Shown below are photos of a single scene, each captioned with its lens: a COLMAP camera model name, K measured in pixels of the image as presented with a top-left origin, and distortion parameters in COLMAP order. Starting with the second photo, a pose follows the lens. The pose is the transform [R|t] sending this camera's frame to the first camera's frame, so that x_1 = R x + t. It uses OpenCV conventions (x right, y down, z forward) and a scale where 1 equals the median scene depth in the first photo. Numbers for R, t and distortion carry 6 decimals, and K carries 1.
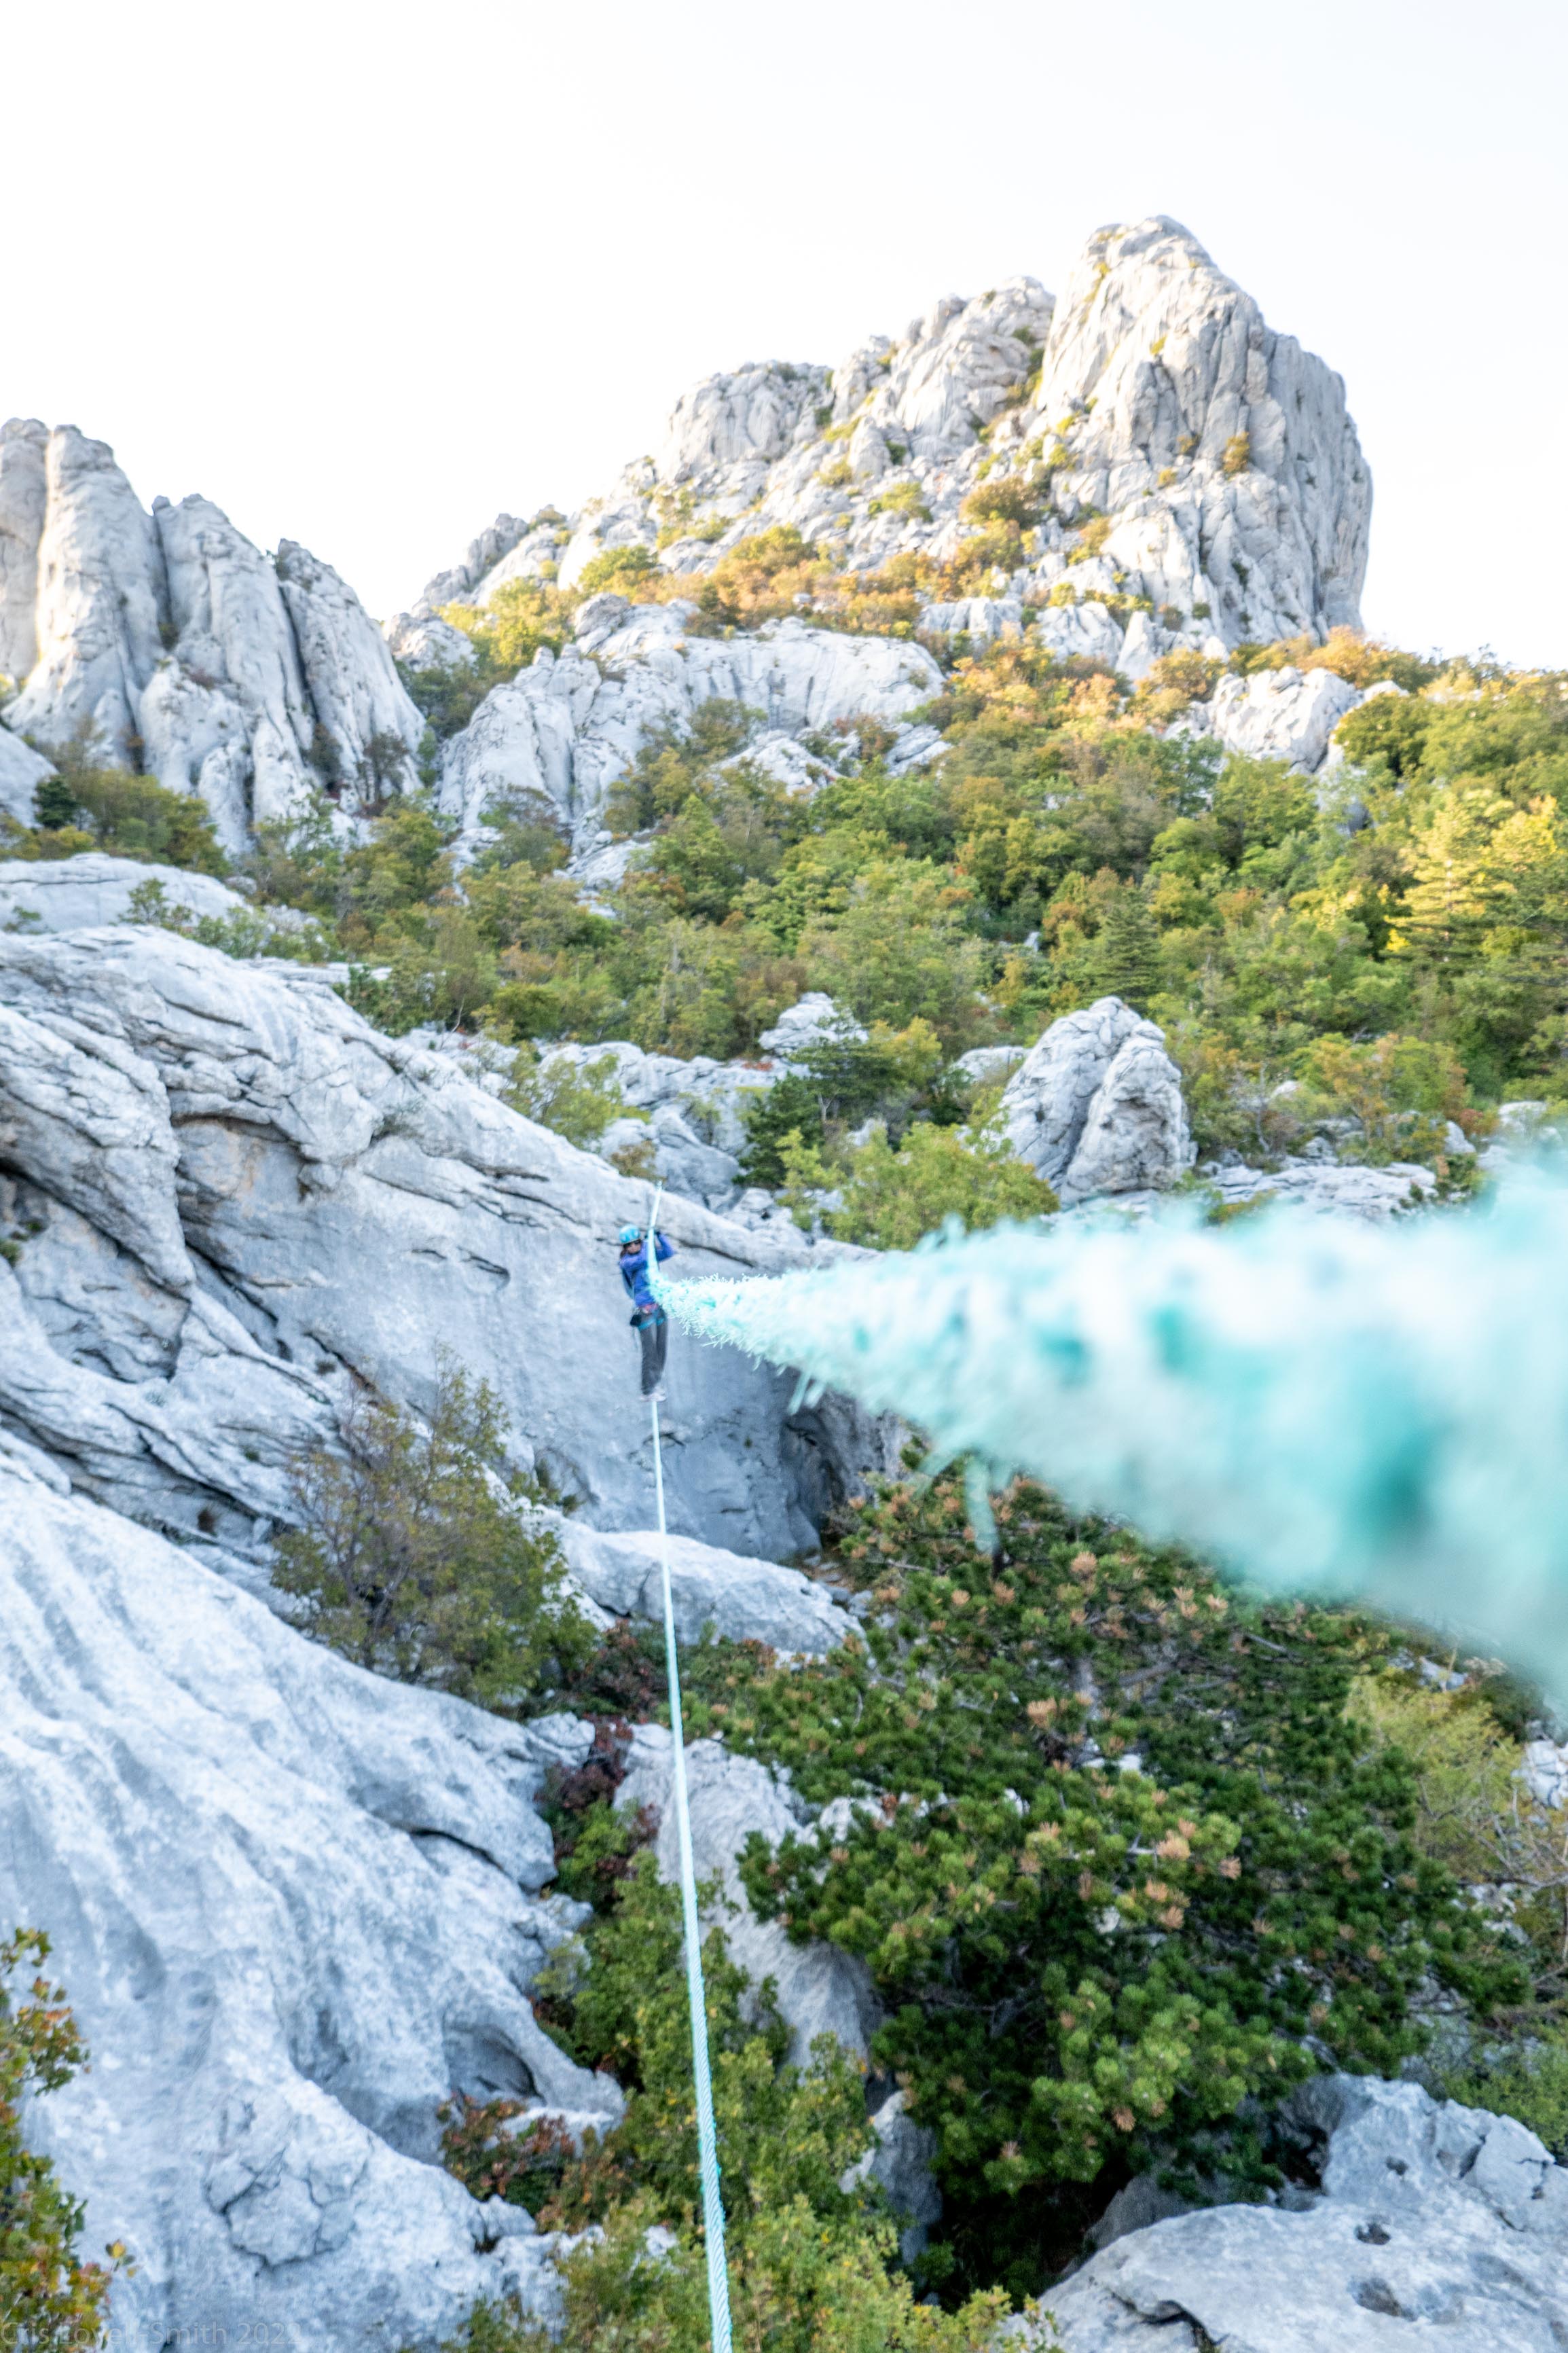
lens RADIAL K [[1585.5, 0, 785.0], [0, 1585.5, 1175.7], [0, 0, 1]] dist [-0.005093, -0.000768]
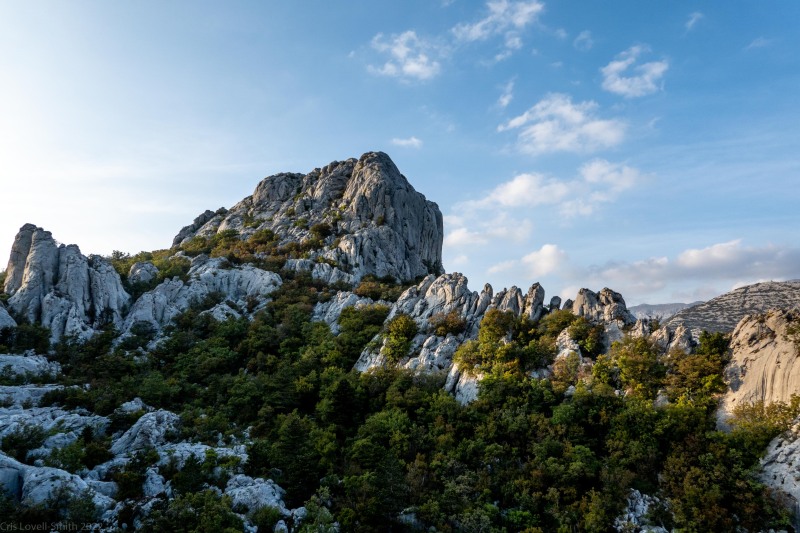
lens RADIAL K [[539.1, 0, 403.8], [0, 539.1, 270.6], [0, 0, 1]] dist [-0.005093, -0.000768]
pose [[0.994361, 0.030589, 0.101539, 0.319472], [-0.007086, 0.974522, -0.224181, -0.061887], [-0.105809, 0.222197, 0.969244, -0.386229]]
